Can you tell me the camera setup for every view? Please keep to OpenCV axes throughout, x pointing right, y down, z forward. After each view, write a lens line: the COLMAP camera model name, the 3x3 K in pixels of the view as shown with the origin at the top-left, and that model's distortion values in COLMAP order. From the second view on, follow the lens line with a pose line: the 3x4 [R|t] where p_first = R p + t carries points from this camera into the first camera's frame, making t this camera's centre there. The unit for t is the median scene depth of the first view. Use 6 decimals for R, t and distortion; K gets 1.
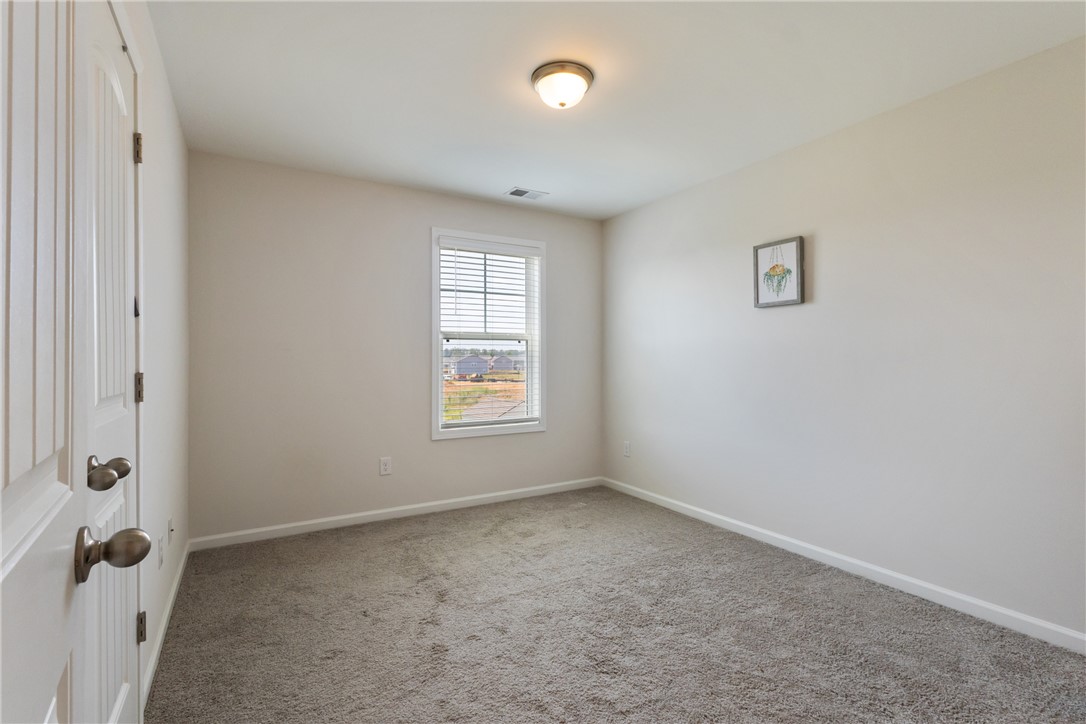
lens RADIAL K [[504.5, 0, 552.8], [0, 504.5, 359.9], [0, 0, 1]] dist [-0.001480, 0.000086]
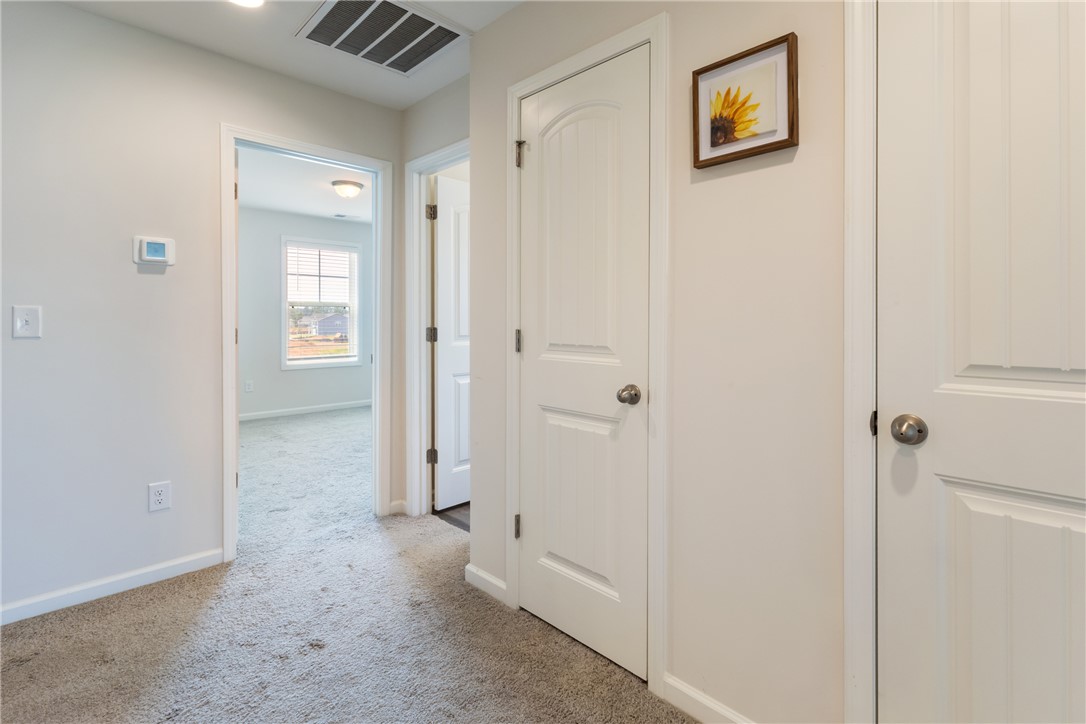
lens RADIAL K [[504.5, 0, 553.0], [0, 504.5, 324.7], [0, 0, 1]] dist [-0.001480, 0.000086]
pose [[0.969557, -0.000316, 0.244866, 0.183467], [-0.002350, 0.999941, 0.010598, -0.003317], [-0.244855, -0.010850, 0.969499, -0.680231]]
